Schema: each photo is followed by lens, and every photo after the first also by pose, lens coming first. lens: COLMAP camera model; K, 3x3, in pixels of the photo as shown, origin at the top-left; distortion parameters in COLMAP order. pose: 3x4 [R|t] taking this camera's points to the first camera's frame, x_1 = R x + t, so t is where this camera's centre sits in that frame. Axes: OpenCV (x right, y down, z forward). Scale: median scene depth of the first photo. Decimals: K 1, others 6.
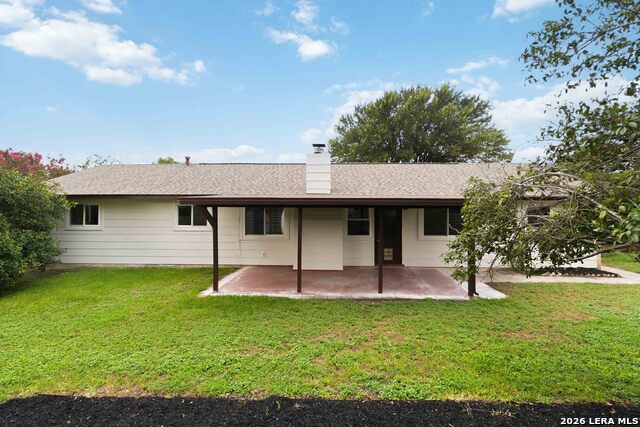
lens RADIAL K [[261.7, 0, 303.1], [0, 261.7, 210.5], [0, 0, 1]] dist [-0.000736, 0.000007]
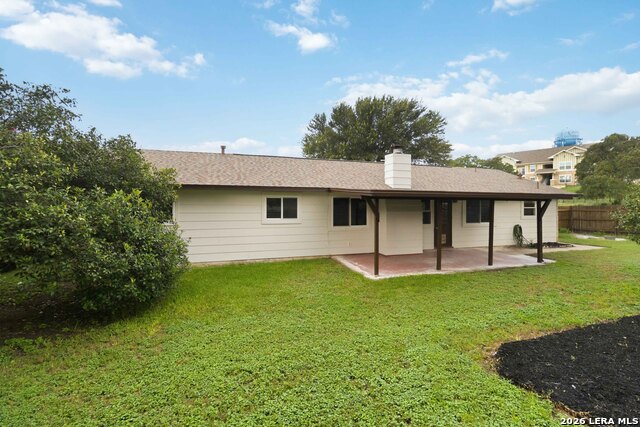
lens RADIAL K [[261.7, 0, 303.1], [0, 261.7, 210.5], [0, 0, 1]] dist [-0.000736, 0.000007]
pose [[0.947176, -0.007089, 0.320637, -0.682510], [-0.000616, 0.999714, 0.023920, 0.003038], [-0.320714, -0.022854, 0.946900, 0.031471]]
